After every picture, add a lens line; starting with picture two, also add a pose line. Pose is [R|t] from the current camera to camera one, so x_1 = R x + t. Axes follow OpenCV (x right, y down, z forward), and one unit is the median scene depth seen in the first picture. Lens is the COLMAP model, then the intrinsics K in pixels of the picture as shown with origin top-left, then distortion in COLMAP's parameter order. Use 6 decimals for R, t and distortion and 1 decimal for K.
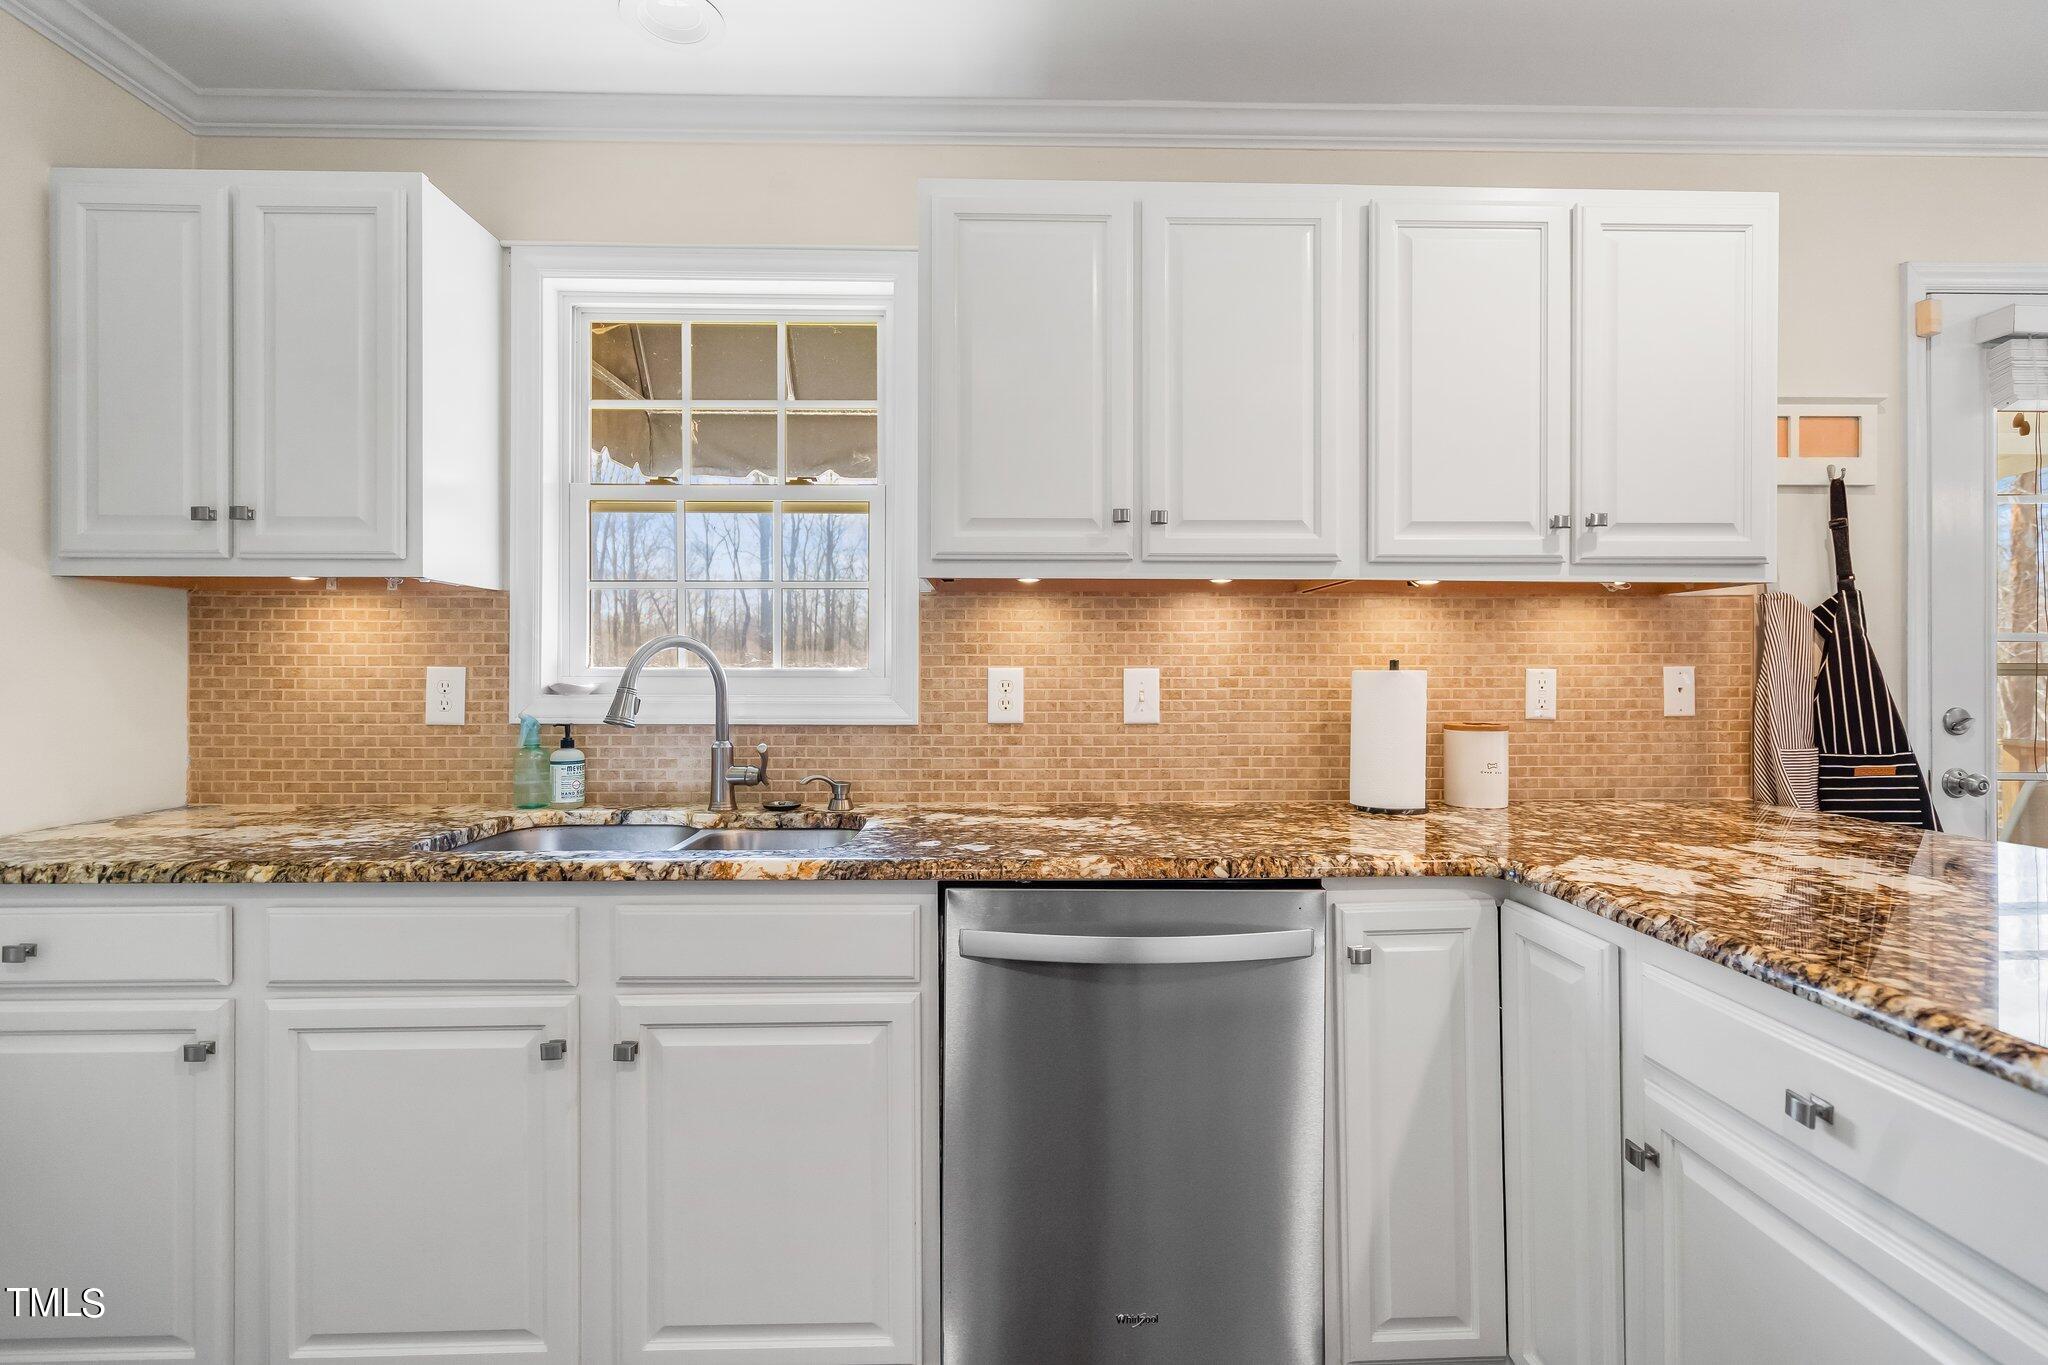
lens RADIAL K [[932.5, 0, 1029.8], [0, 932.5, 664.5], [0, 0, 1]] dist [-0.003152, 0.000433]
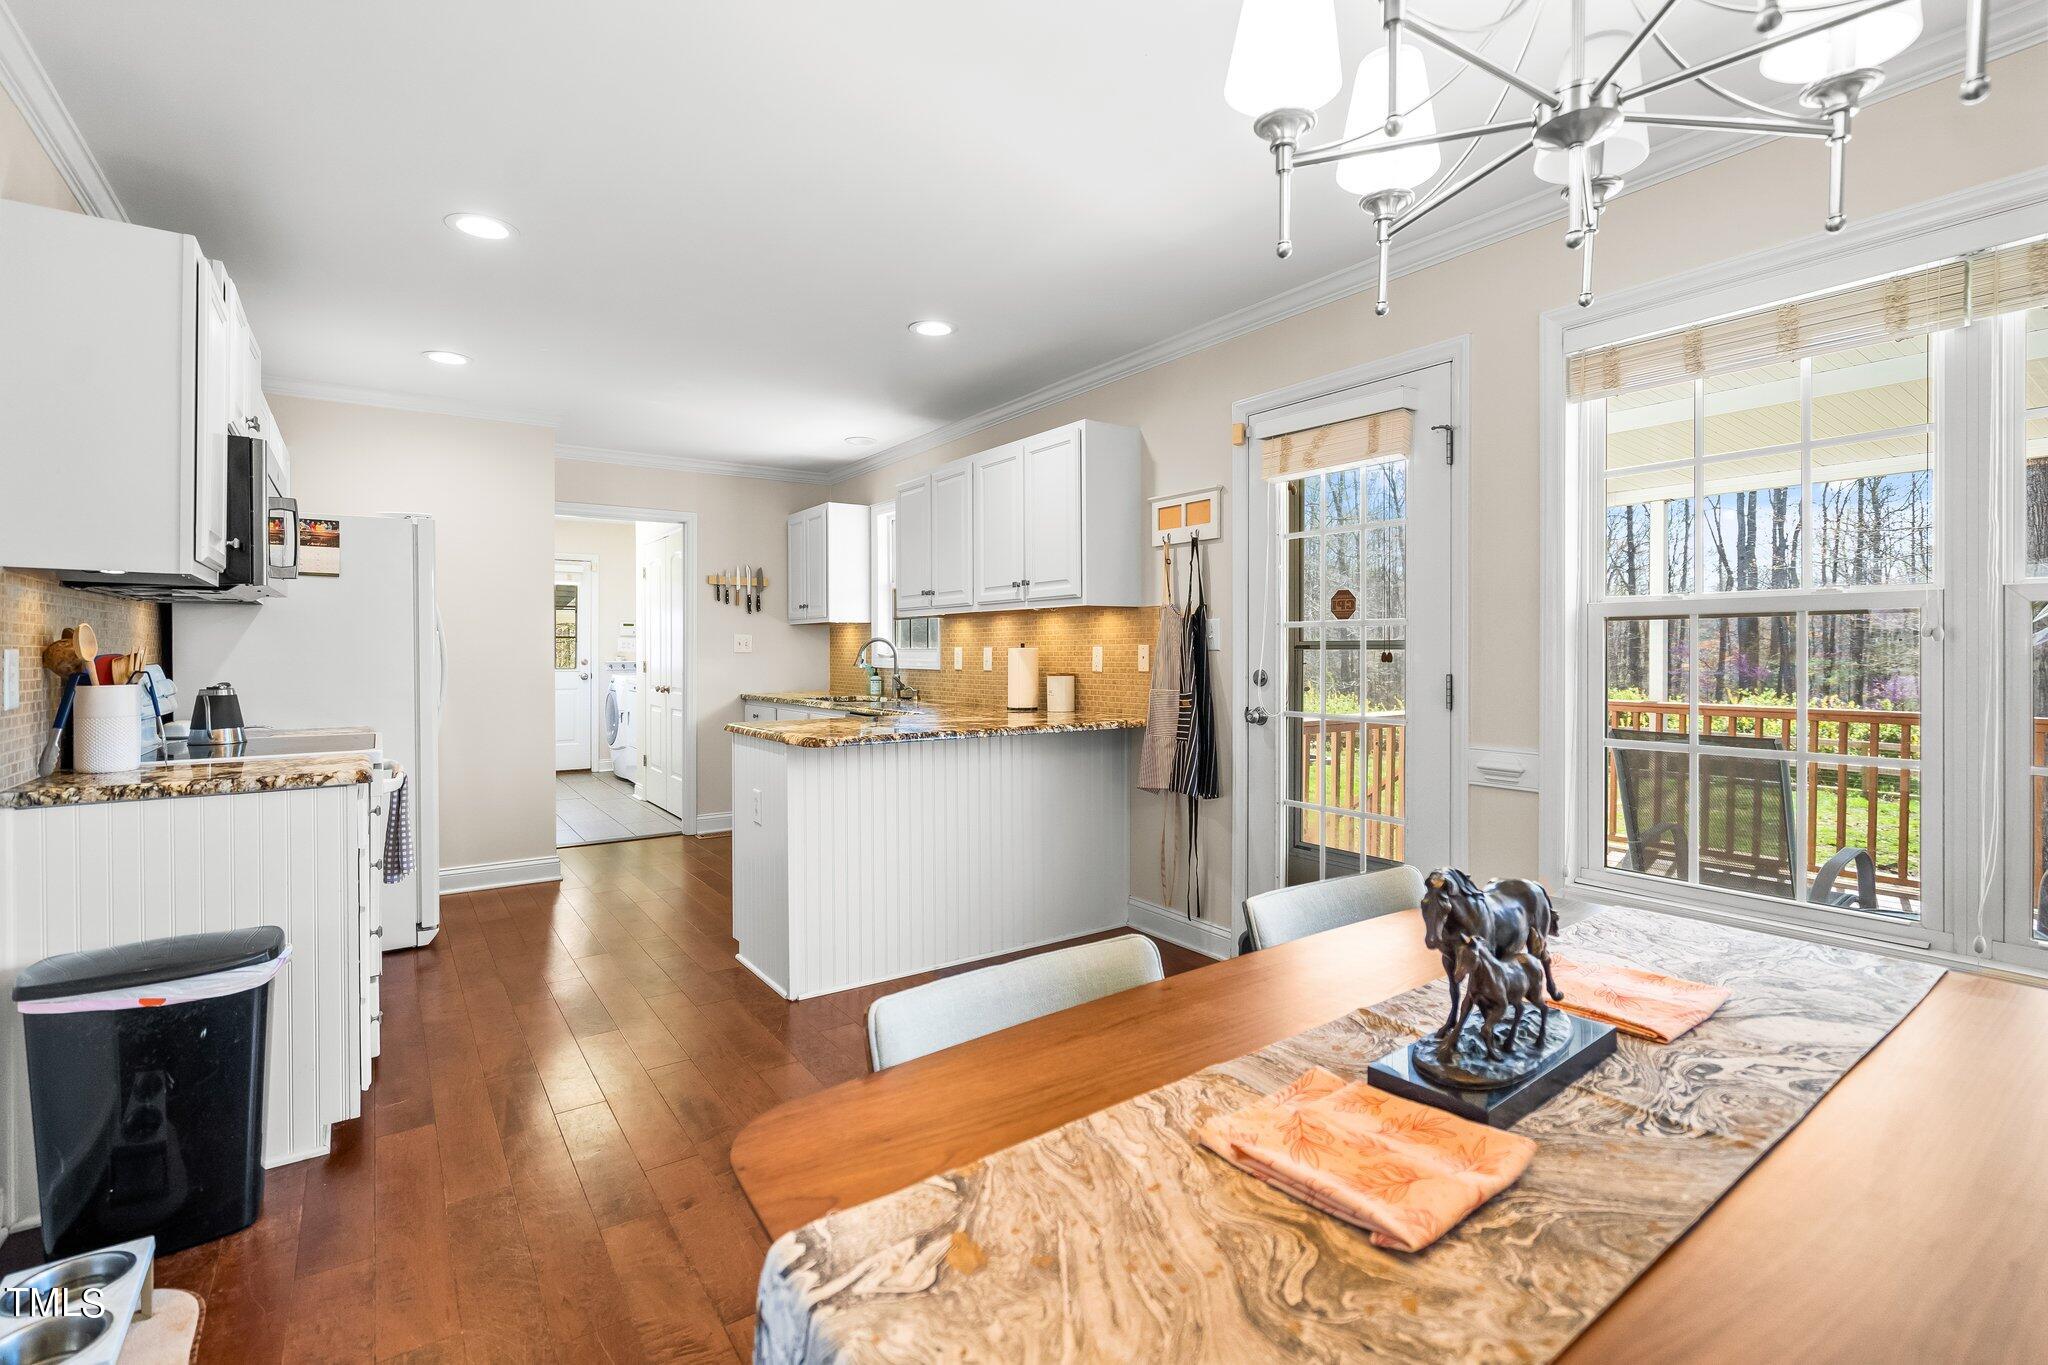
lens RADIAL K [[932.5, 0, 1029.8], [0, 932.5, 664.5], [0, 0, 1]] dist [-0.003152, 0.000433]
pose [[0.559971, 0.010189, -0.828449, 2.126021], [0.009602, 0.999777, 0.018787, 0.003575], [0.828456, -0.018475, 0.559749, -0.240012]]
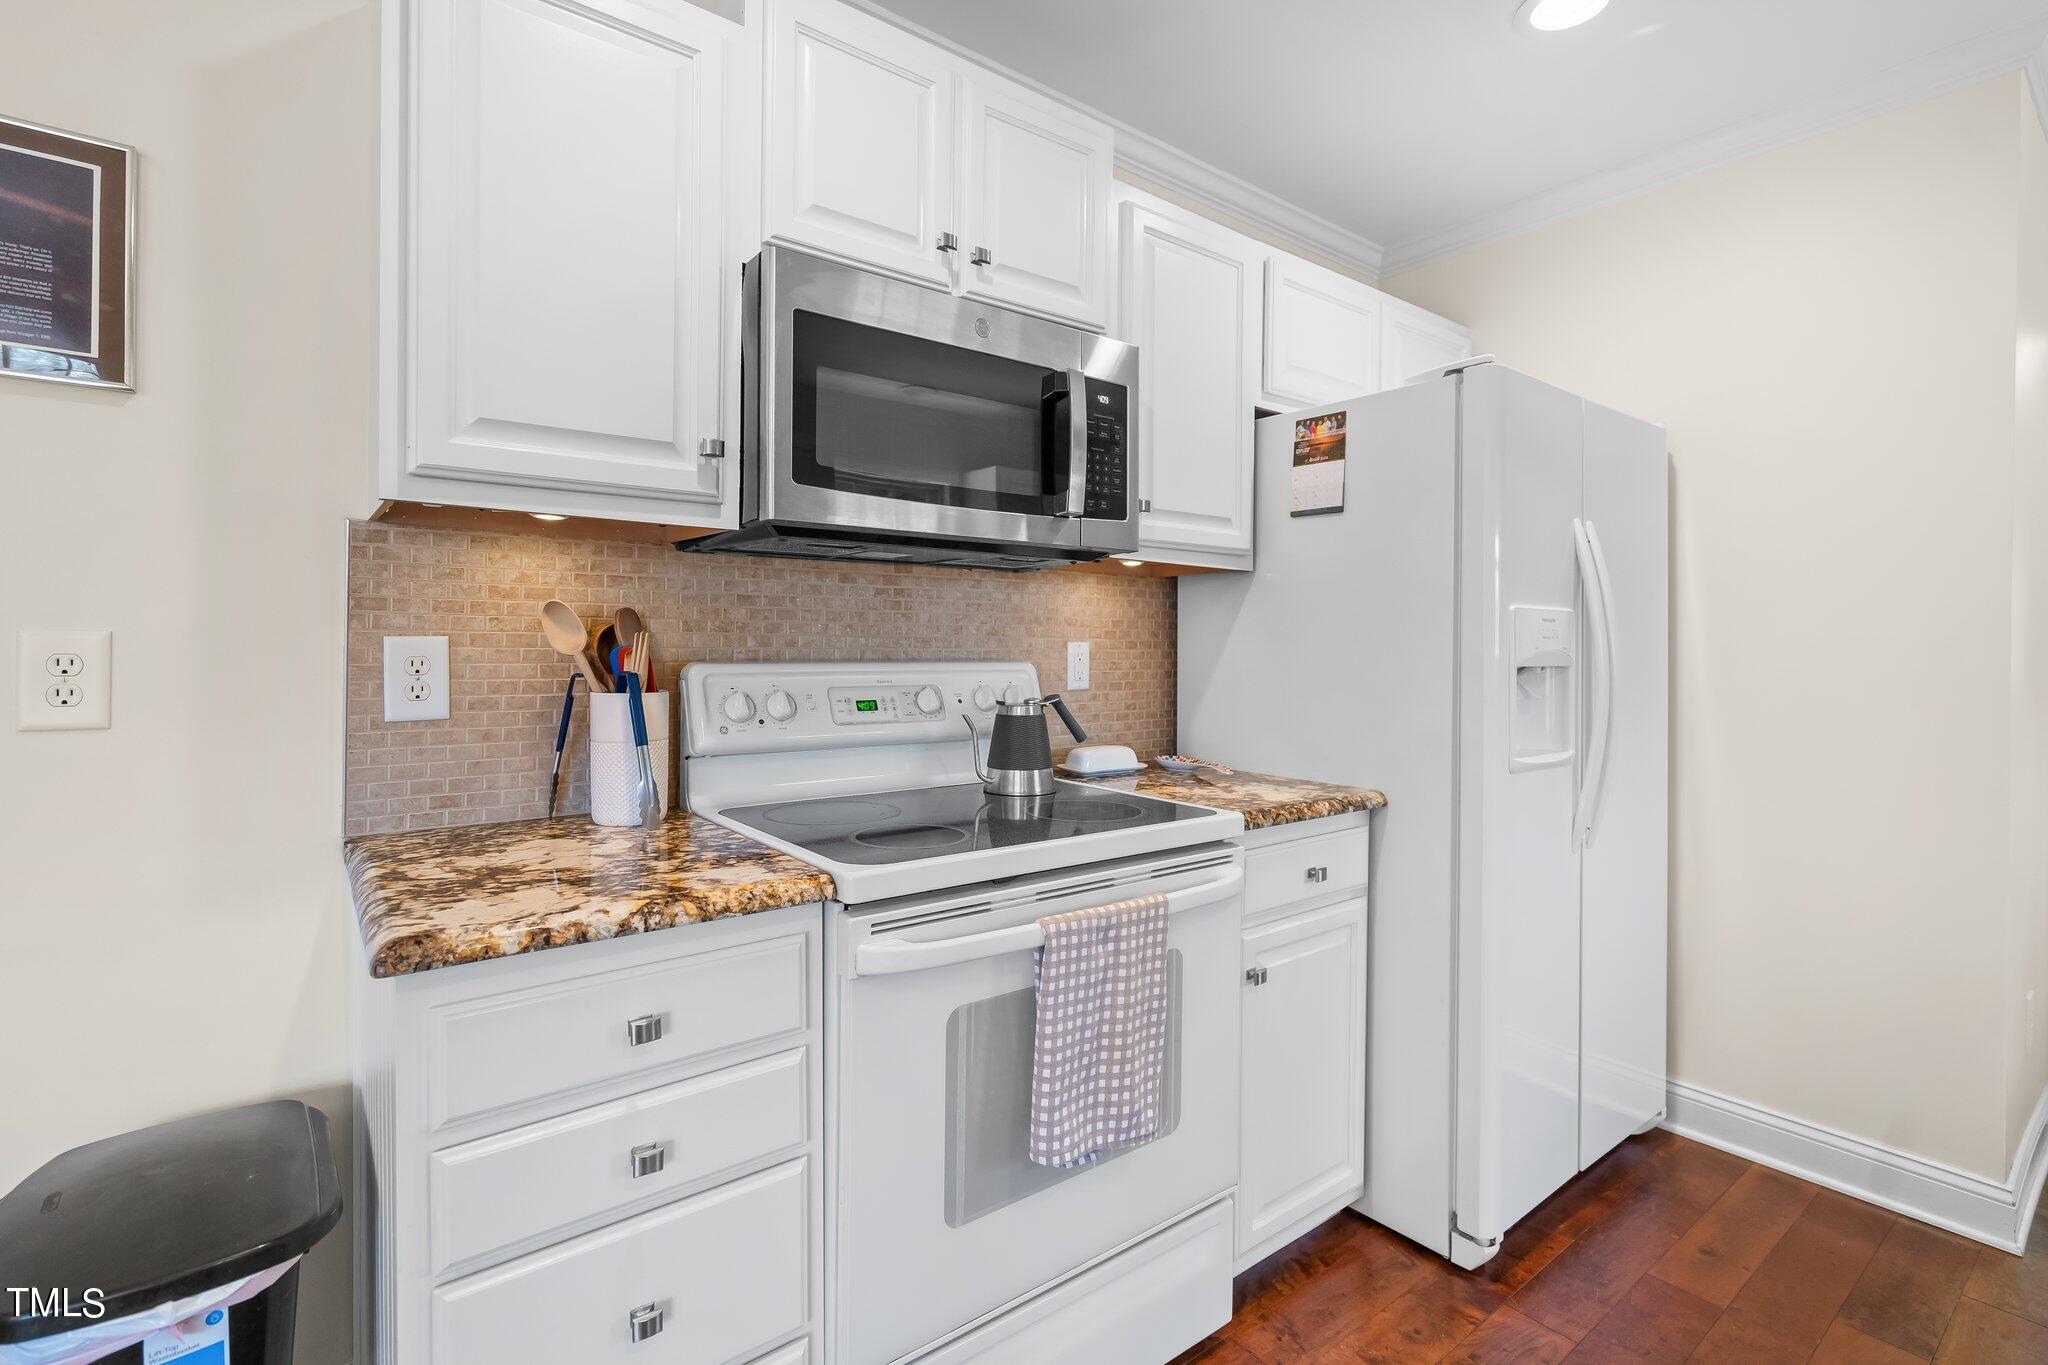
lens RADIAL K [[948.6, 0, 1042.3], [0, 948.6, 645.1], [0, 0, 1]] dist [-0.003197, 0.000667]
pose [[-0.796317, -0.006402, -0.604845, 0.834636], [-0.004499, 0.999979, -0.004661, 0.003437], [0.604862, -0.000990, -0.796329, 0.243926]]
